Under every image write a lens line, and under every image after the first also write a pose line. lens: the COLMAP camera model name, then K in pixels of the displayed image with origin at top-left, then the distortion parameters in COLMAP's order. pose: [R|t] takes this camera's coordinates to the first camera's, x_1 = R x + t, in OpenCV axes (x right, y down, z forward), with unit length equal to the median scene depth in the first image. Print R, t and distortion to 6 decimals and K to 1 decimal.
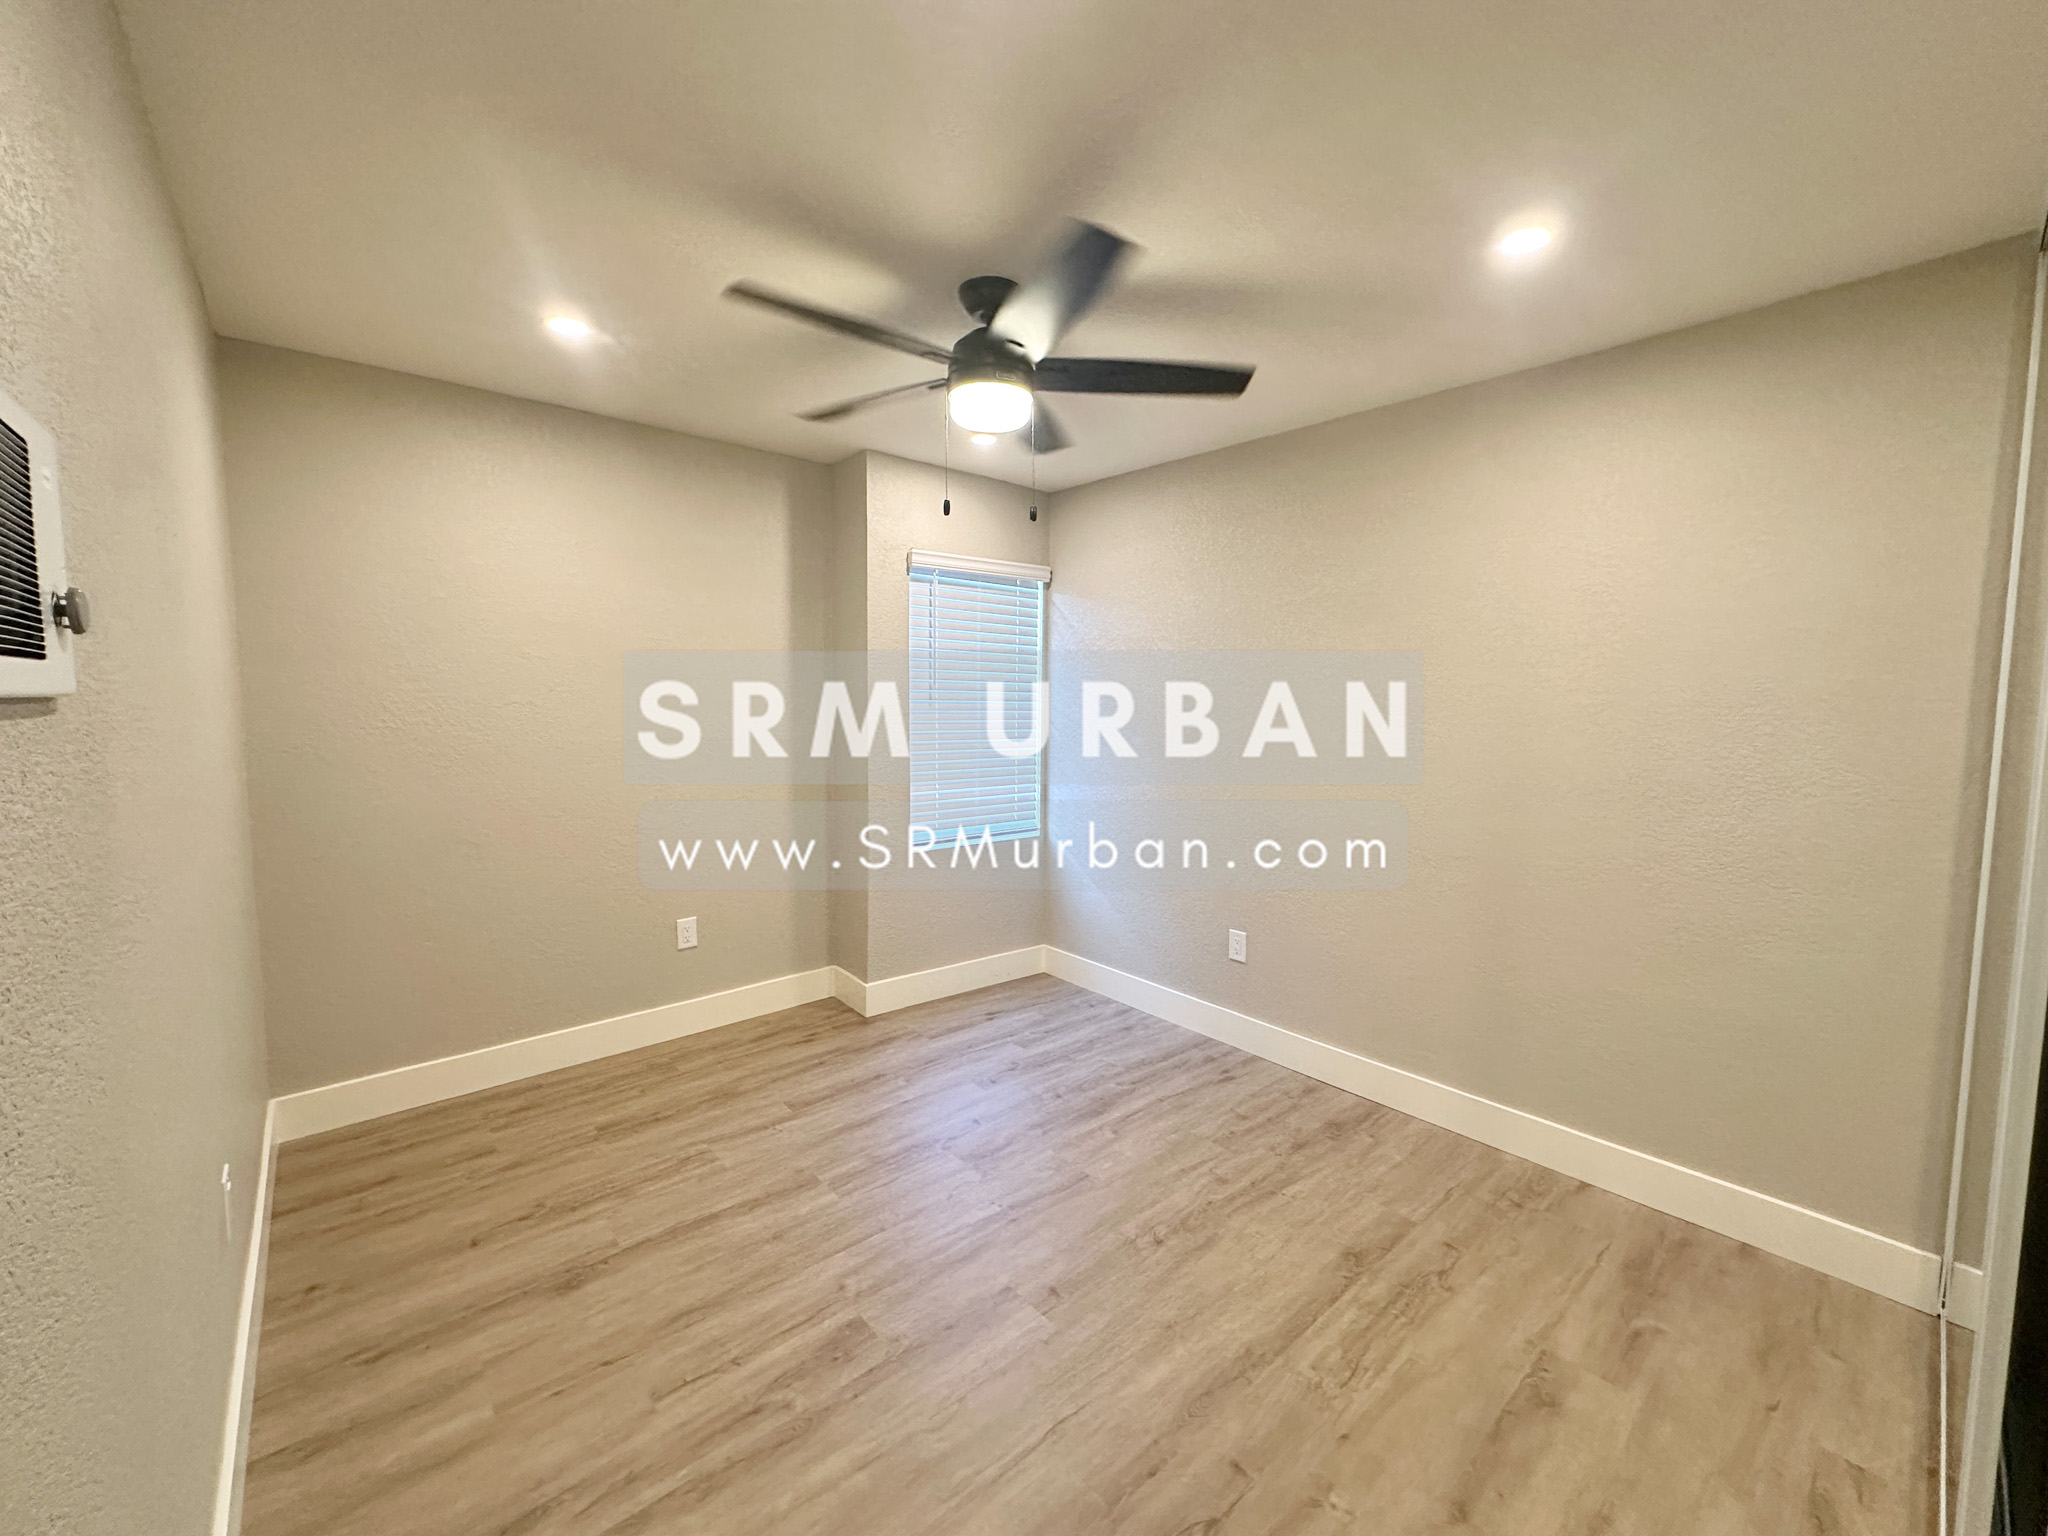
lens RADIAL K [[813.0, 0, 1042.5], [0, 813.0, 768.7], [0, 0, 1]] dist [-0.000987, 0.000074]
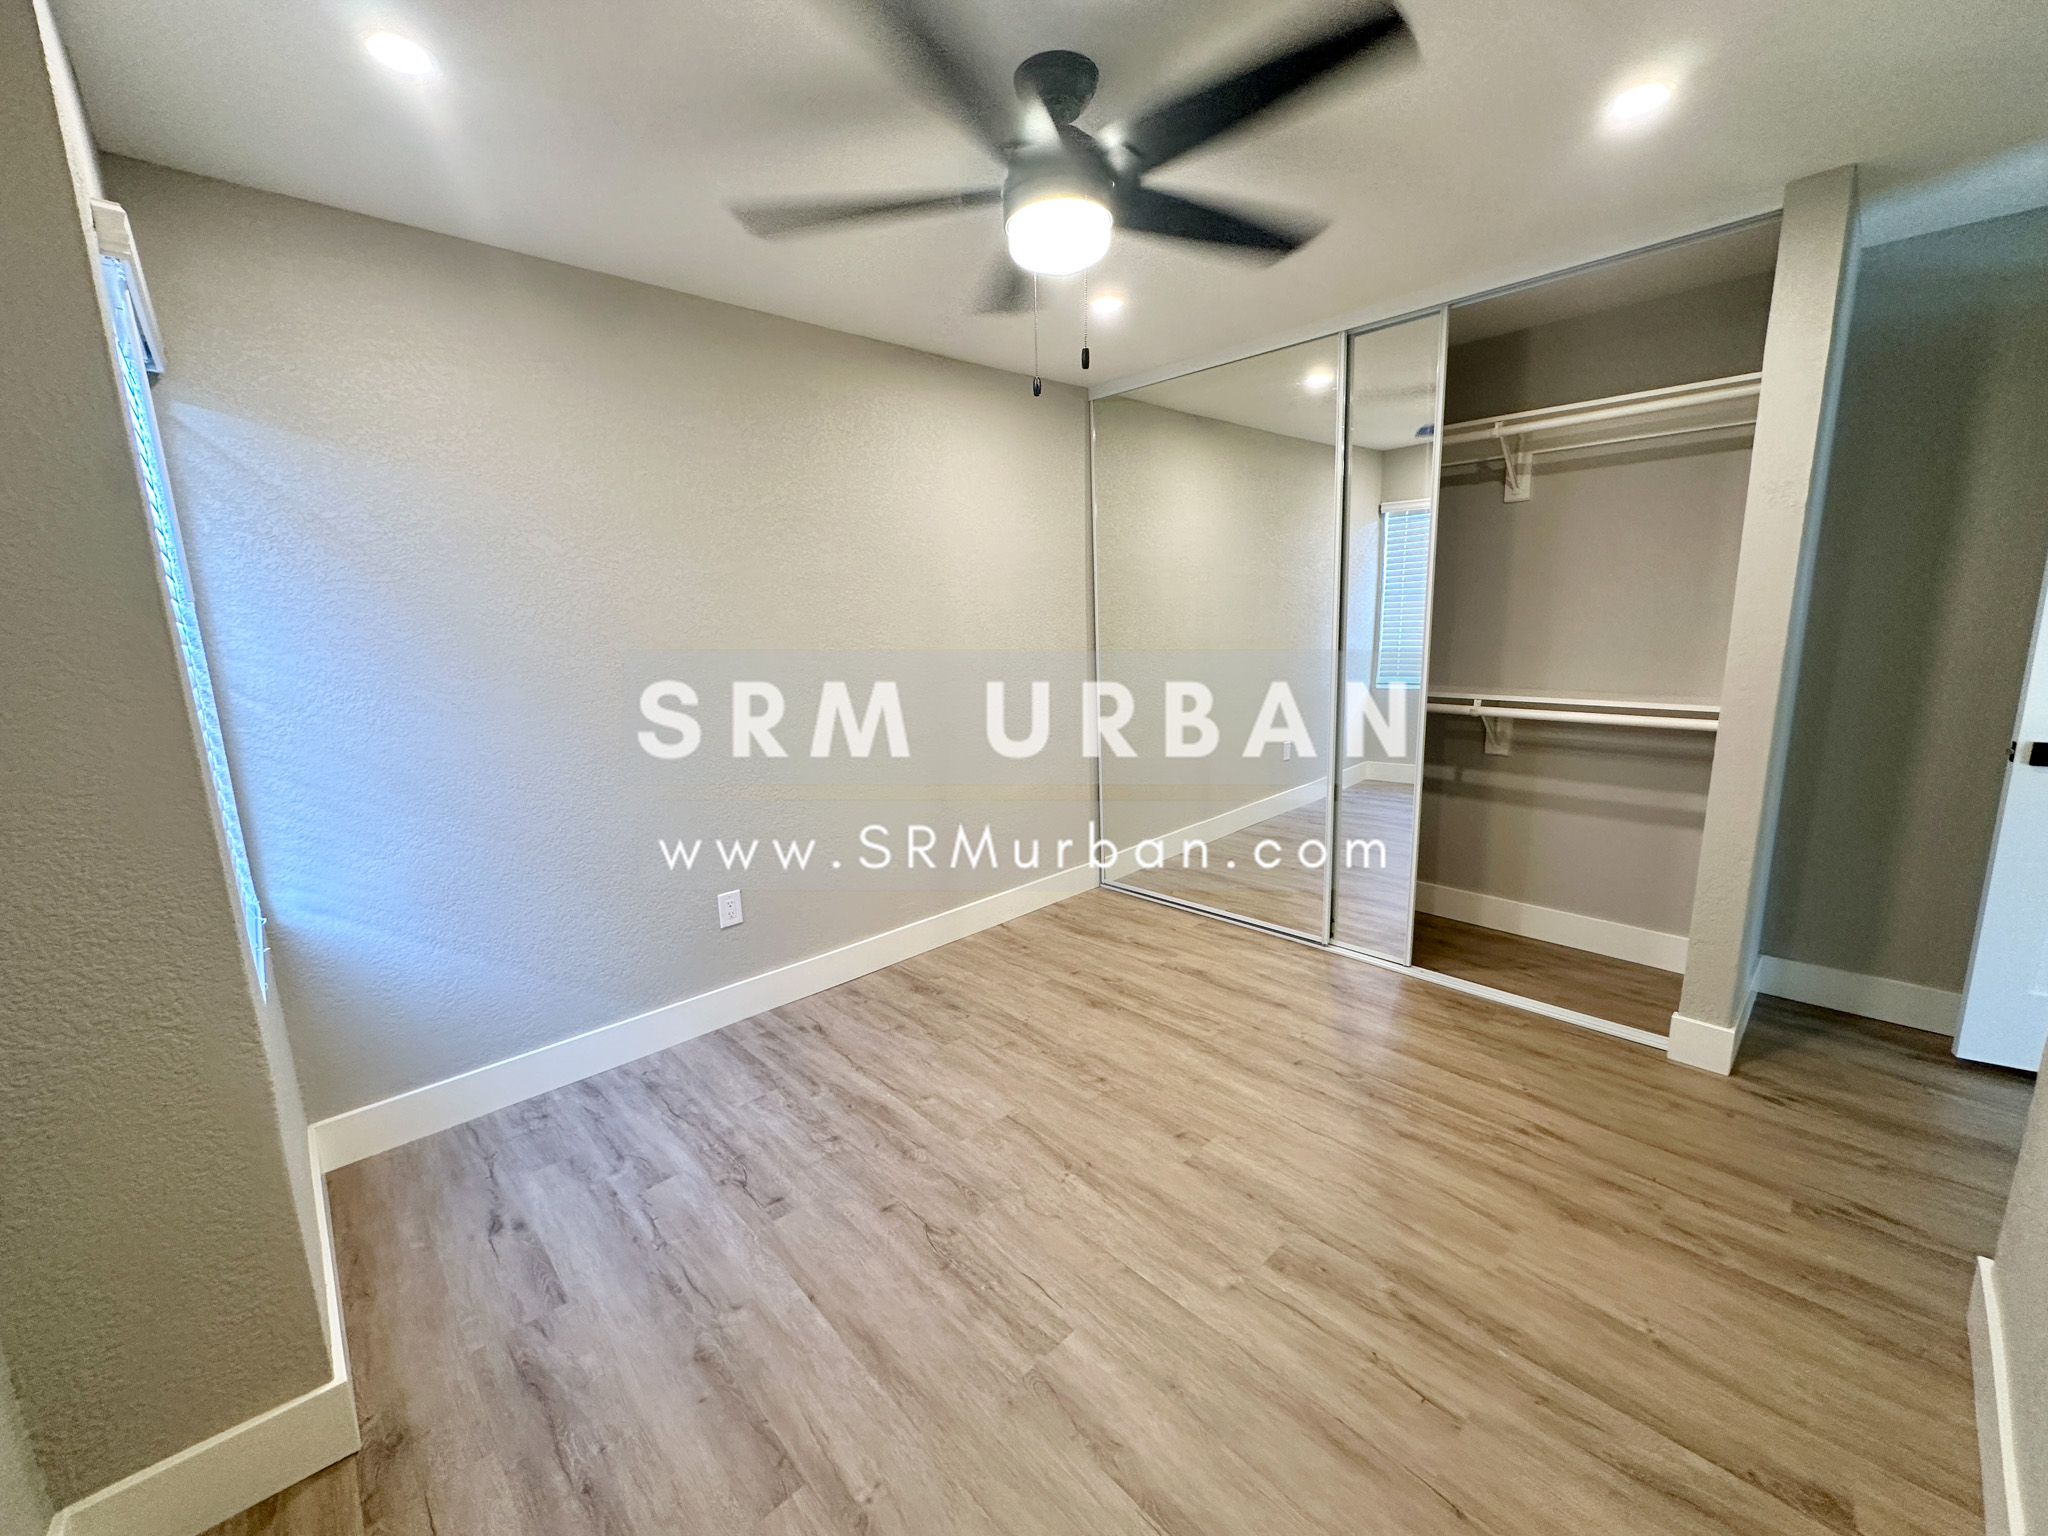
lens RADIAL K [[813.0, 0, 1038.6], [0, 813.0, 766.3], [0, 0, 1]] dist [-0.000987, 0.000074]
pose [[-0.032366, -0.196642, 0.979941, -0.863309], [0.115882, 0.973104, 0.199097, -0.083585], [-0.992735, 0.120002, -0.008708, 1.014121]]
